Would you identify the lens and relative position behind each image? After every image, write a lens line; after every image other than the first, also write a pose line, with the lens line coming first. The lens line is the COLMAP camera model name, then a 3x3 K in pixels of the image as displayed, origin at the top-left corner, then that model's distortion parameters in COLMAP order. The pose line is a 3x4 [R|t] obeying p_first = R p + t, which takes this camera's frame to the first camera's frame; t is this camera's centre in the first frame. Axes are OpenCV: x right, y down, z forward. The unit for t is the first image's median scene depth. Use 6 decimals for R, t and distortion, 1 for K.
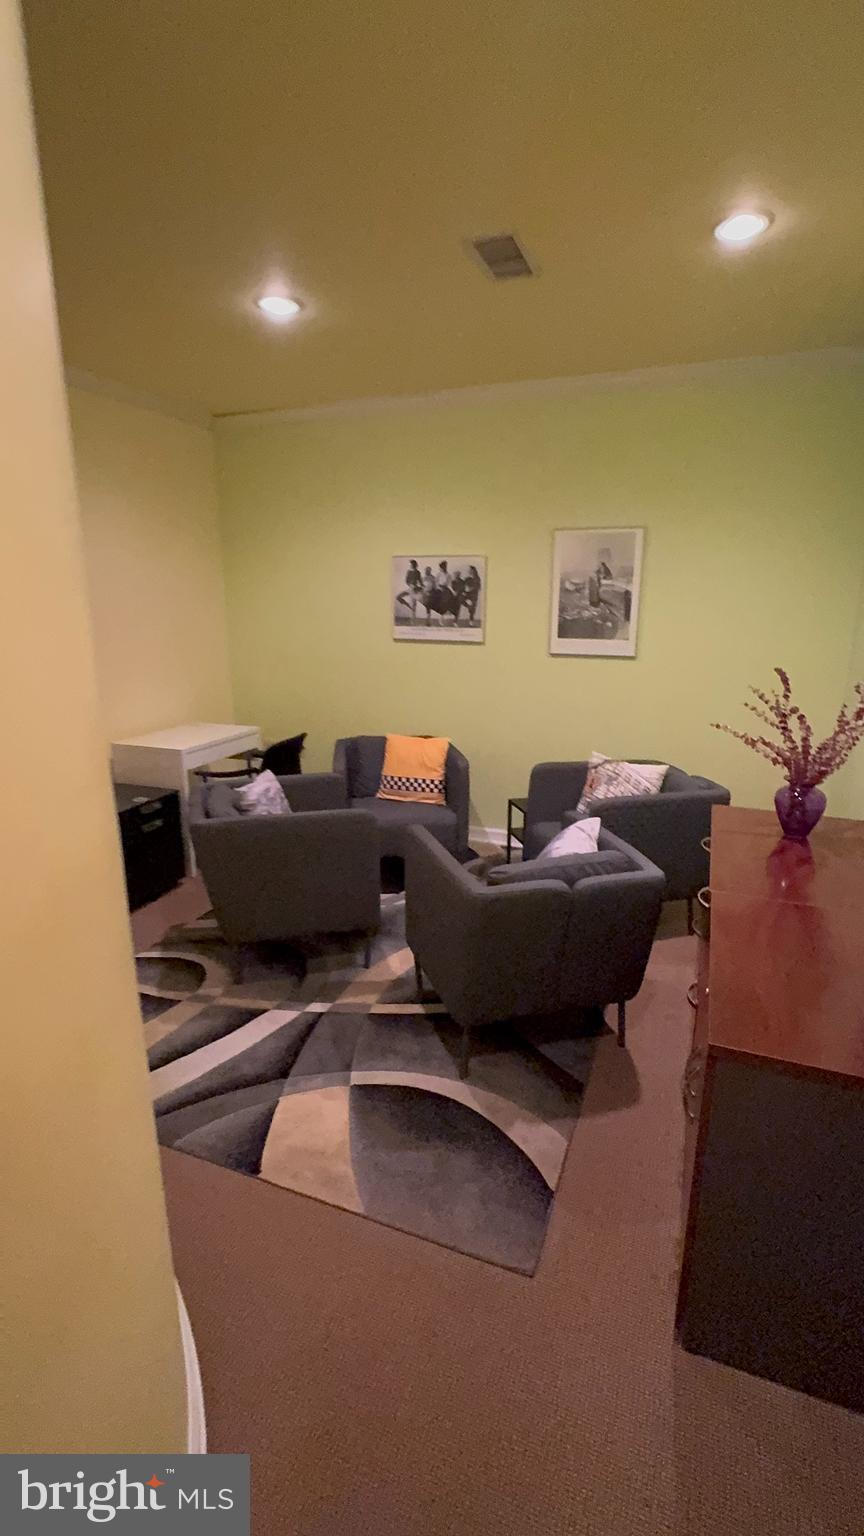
lens RADIAL K [[711.2, 0, 443.3], [0, 711.2, 768.5], [0, 0, 1]] dist [-0.021222, -0.000566]
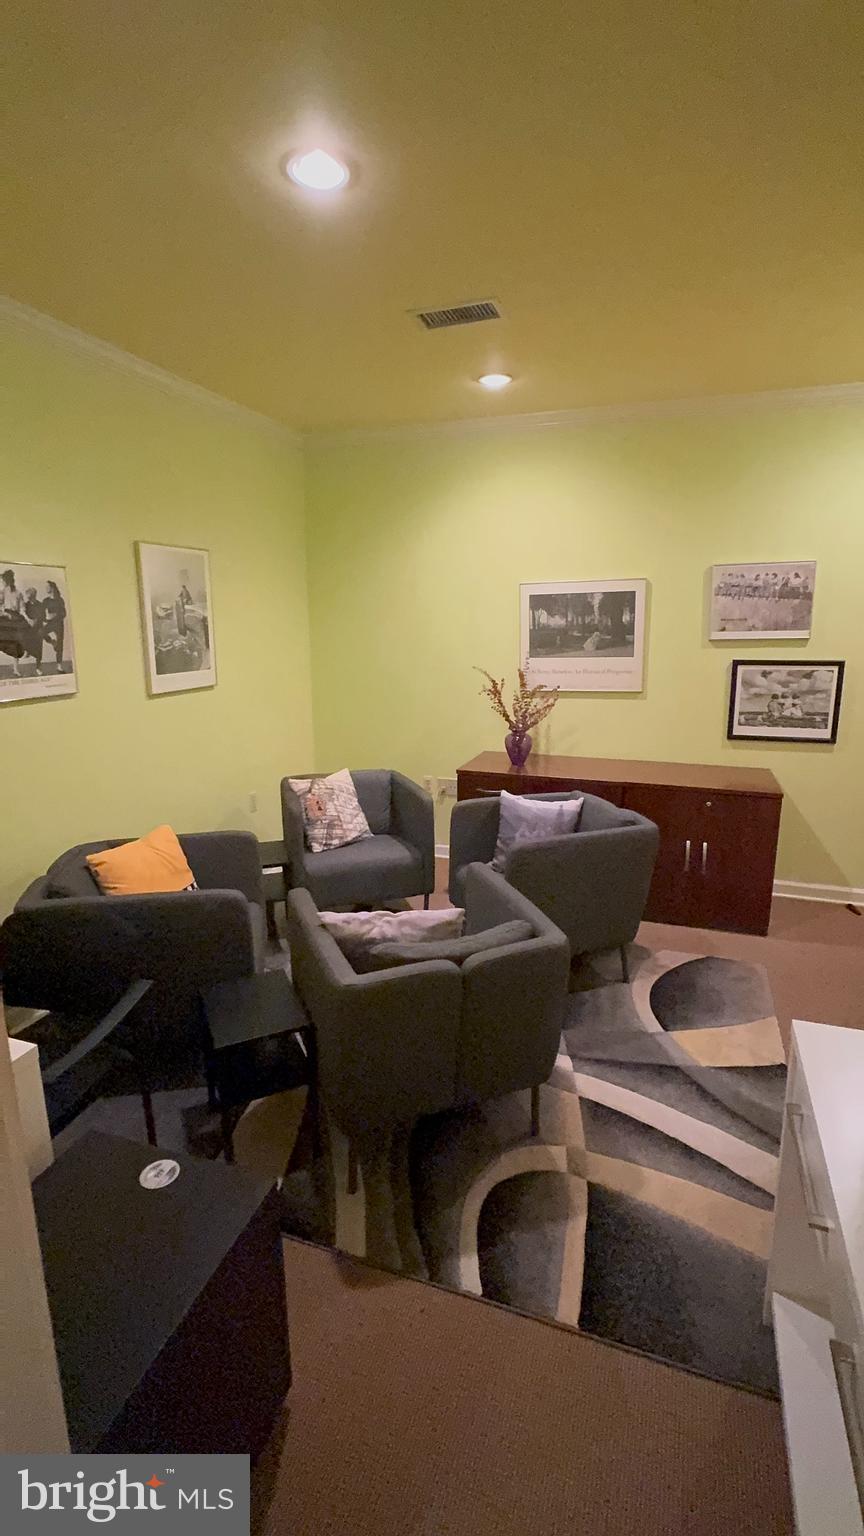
lens RADIAL K [[711.2, 0, 431.0], [0, 711.2, 764.9], [0, 0, 1]] dist [-0.021222, -0.000566]
pose [[-0.044914, -0.207656, 0.977170, -0.826345], [0.242306, 0.946684, 0.212315, -0.225573], [-0.969160, 0.246310, 0.007796, 0.883937]]
